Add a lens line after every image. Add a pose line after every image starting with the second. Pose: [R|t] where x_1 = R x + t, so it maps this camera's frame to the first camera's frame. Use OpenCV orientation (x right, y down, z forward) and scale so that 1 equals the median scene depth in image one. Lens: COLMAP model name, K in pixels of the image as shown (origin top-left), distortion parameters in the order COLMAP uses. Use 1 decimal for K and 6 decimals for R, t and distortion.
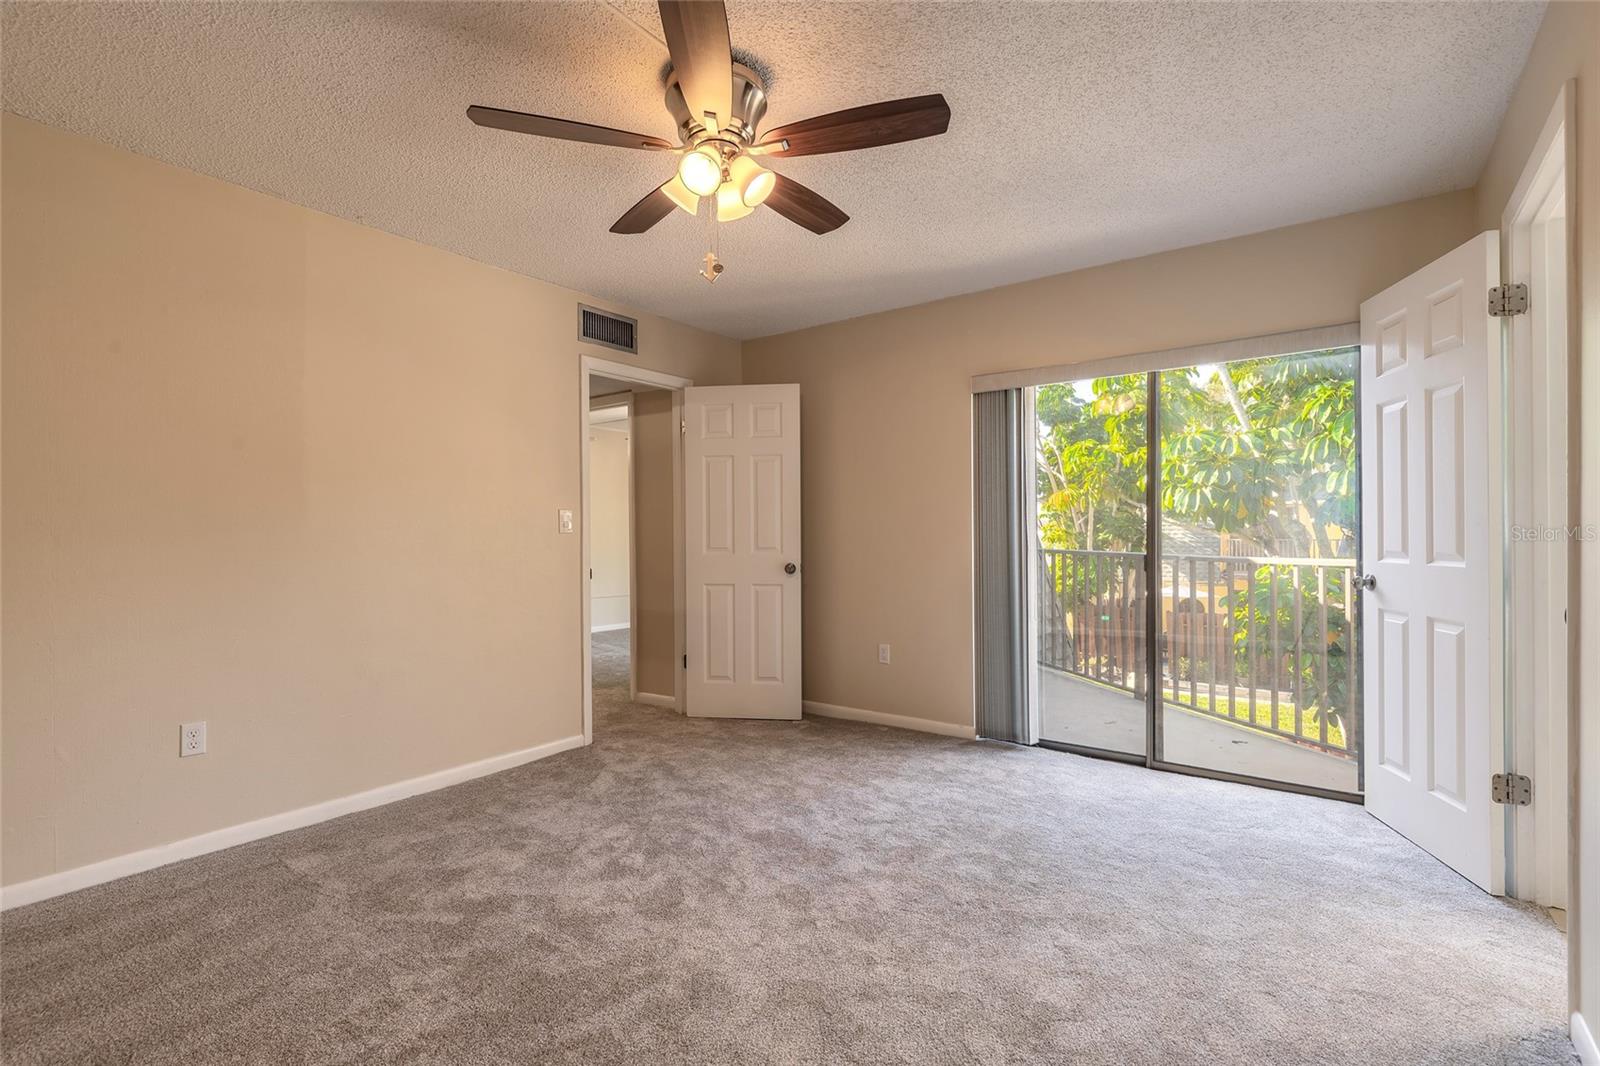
lens RADIAL K [[723.1, 0, 793.9], [0, 723.1, 538.3], [0, 0, 1]] dist [0.010361, -0.000468]
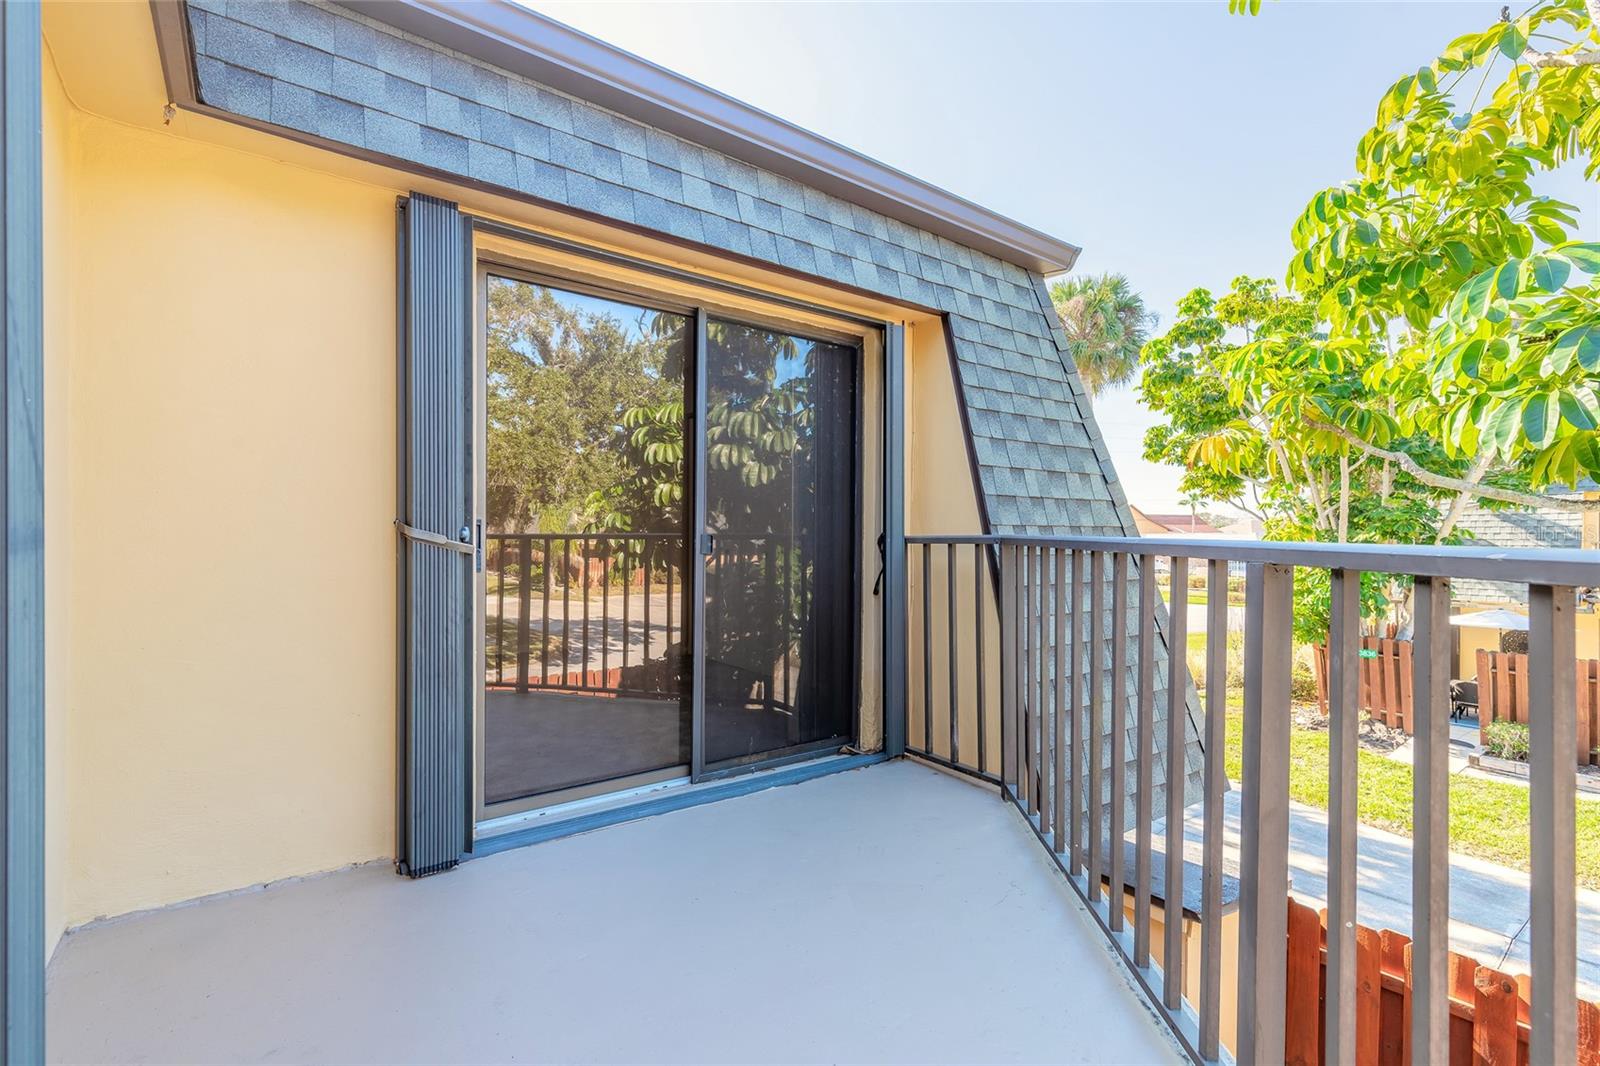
lens RADIAL K [[723.1, 0, 793.9], [0, 723.1, 538.3], [0, 0, 1]] dist [0.010361, -0.000468]
pose [[0.959738, 0.012232, -0.280629, 0.144280], [-0.011844, 0.999925, 0.003079, 0.006539], [0.280646, 0.000369, 0.959811, 0.264589]]
